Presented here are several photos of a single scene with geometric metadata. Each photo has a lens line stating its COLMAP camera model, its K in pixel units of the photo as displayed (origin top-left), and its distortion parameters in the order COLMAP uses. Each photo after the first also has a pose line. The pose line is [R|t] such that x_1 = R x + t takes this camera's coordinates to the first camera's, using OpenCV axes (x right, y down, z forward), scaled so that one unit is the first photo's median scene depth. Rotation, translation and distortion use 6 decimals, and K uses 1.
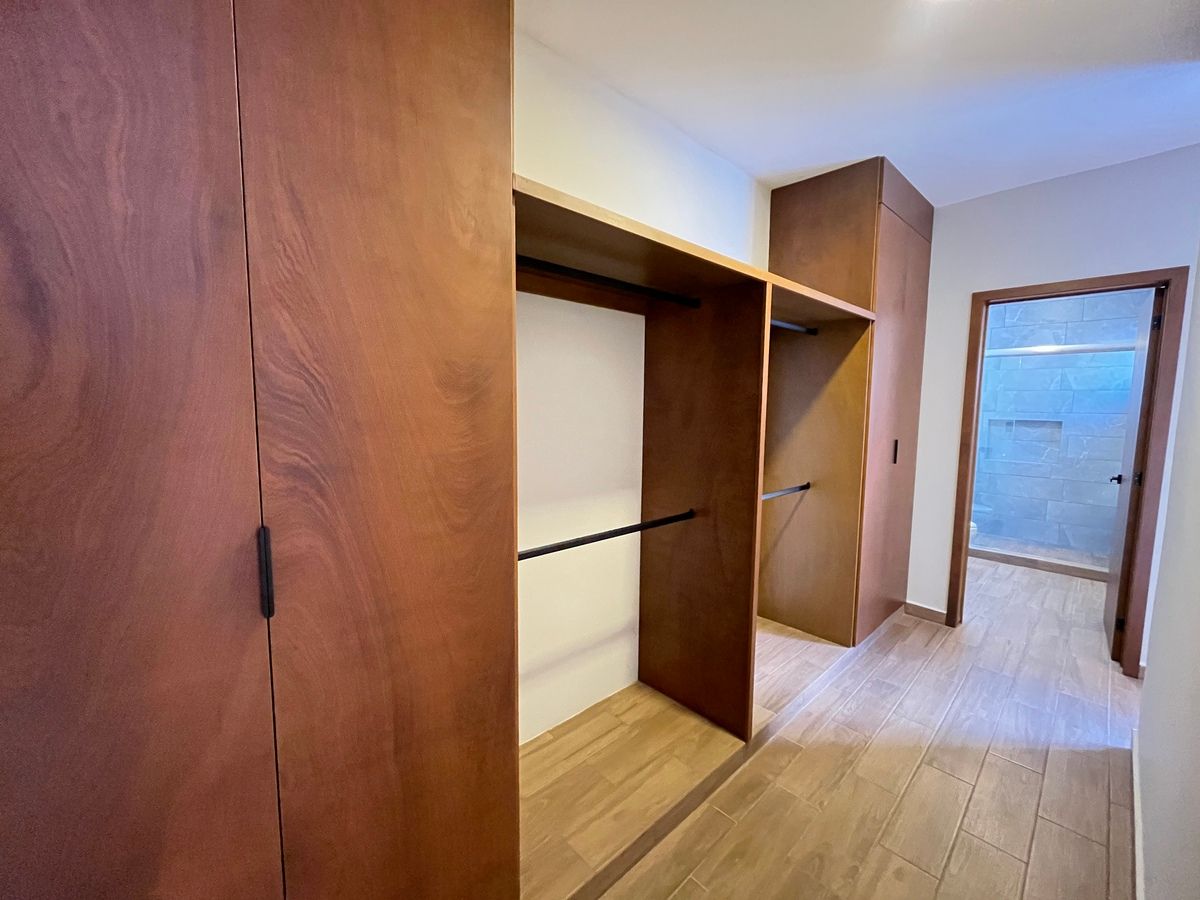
lens RADIAL K [[487.0, 0, 600.3], [0, 487.0, 451.3], [0, 0, 1]] dist [-0.002127, -0.000299]
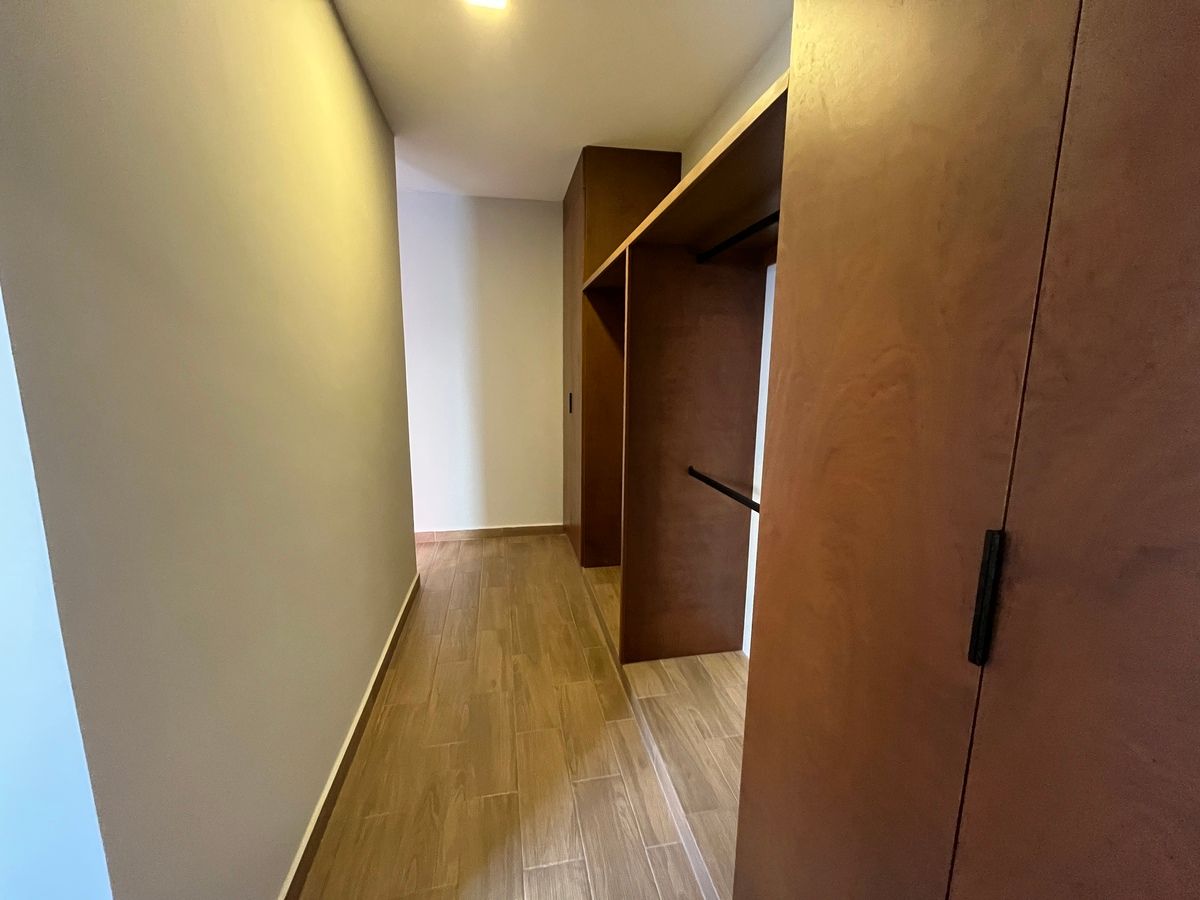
lens RADIAL K [[487.0, 0, 600.3], [0, 487.0, 451.3], [0, 0, 1]] dist [-0.002127, -0.000299]
pose [[-0.527437, 0.123463, -0.840576, 1.034251], [-0.097497, 0.974053, 0.204245, -0.092281], [0.843982, 0.189680, -0.501714, 1.216346]]
